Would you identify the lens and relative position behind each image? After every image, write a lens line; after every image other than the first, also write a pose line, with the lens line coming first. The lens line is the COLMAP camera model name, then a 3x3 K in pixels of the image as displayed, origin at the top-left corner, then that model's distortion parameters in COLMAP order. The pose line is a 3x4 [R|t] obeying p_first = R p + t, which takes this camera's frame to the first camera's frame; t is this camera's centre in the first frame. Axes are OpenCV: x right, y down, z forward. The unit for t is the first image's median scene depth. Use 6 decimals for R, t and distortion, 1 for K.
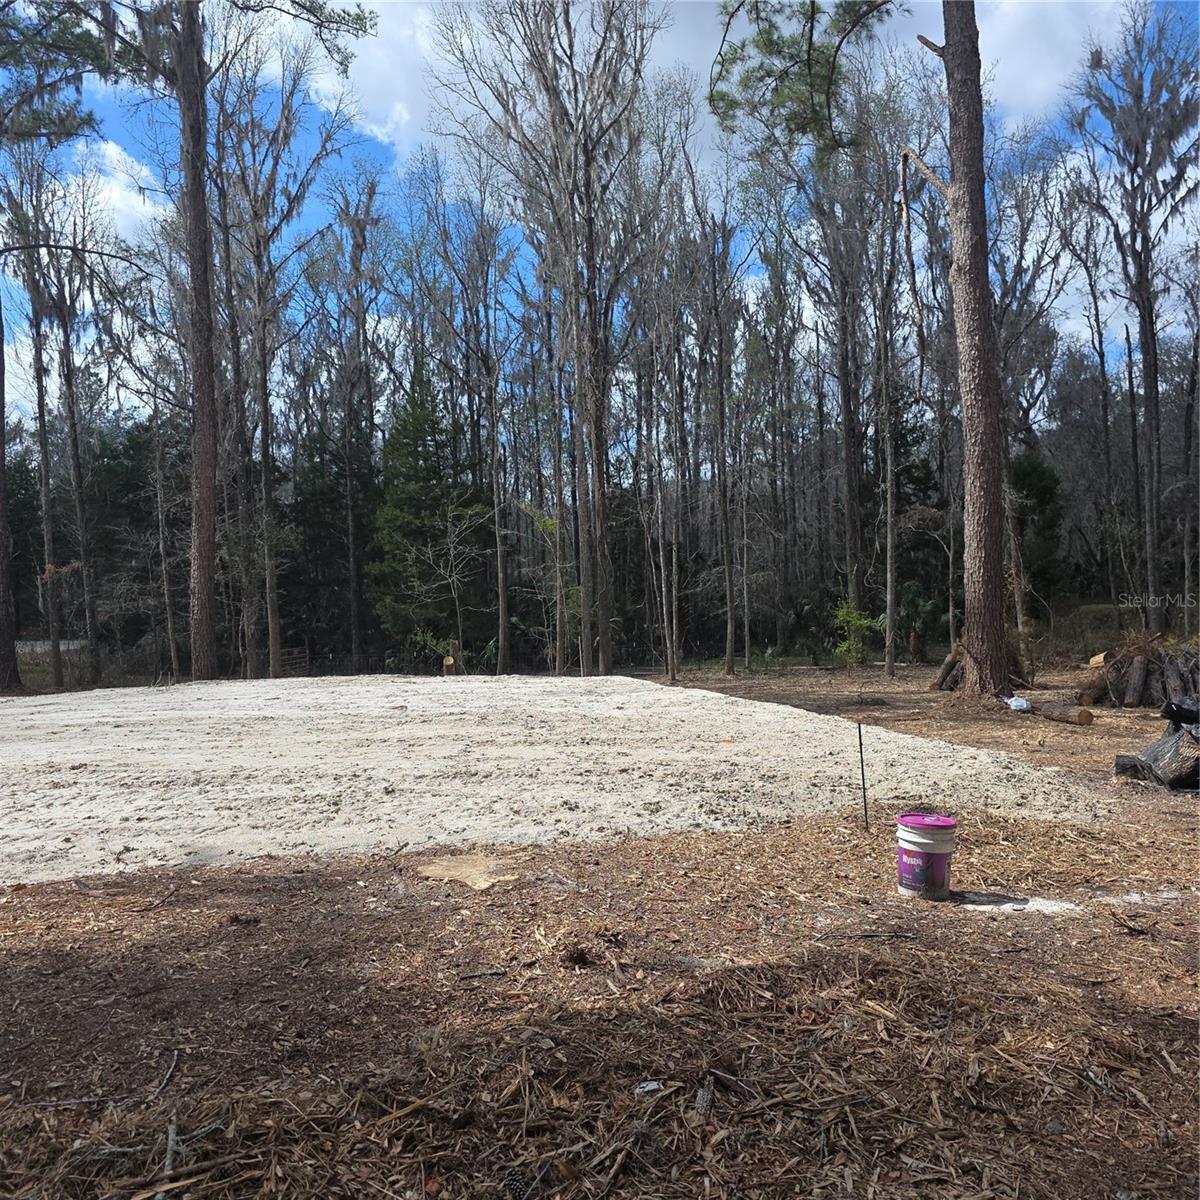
lens RADIAL K [[1086.6, 0, 614.6], [0, 1086.6, 622.0], [0, 0, 1]] dist [0.054760, -0.028866]
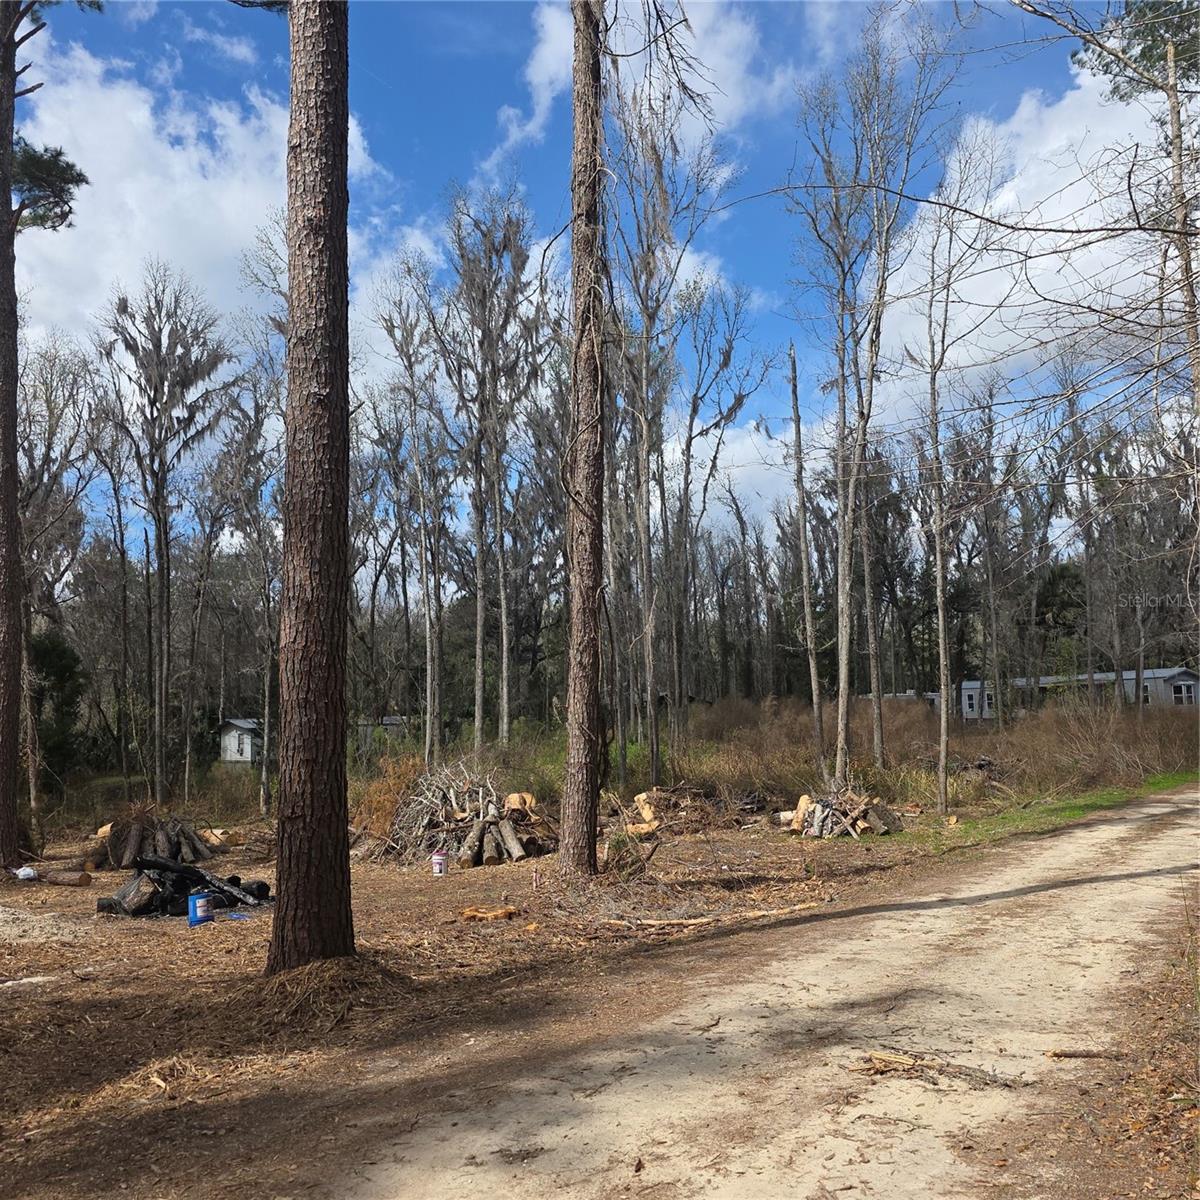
lens RADIAL K [[1086.6, 0, 614.6], [0, 1086.6, 622.0], [0, 0, 1]] dist [0.054760, -0.028866]
pose [[0.671197, 0.087591, 0.736086, -0.038865], [0.025552, 0.989670, -0.141066, -0.002883], [-0.740838, 0.113492, 0.662026, -0.107715]]
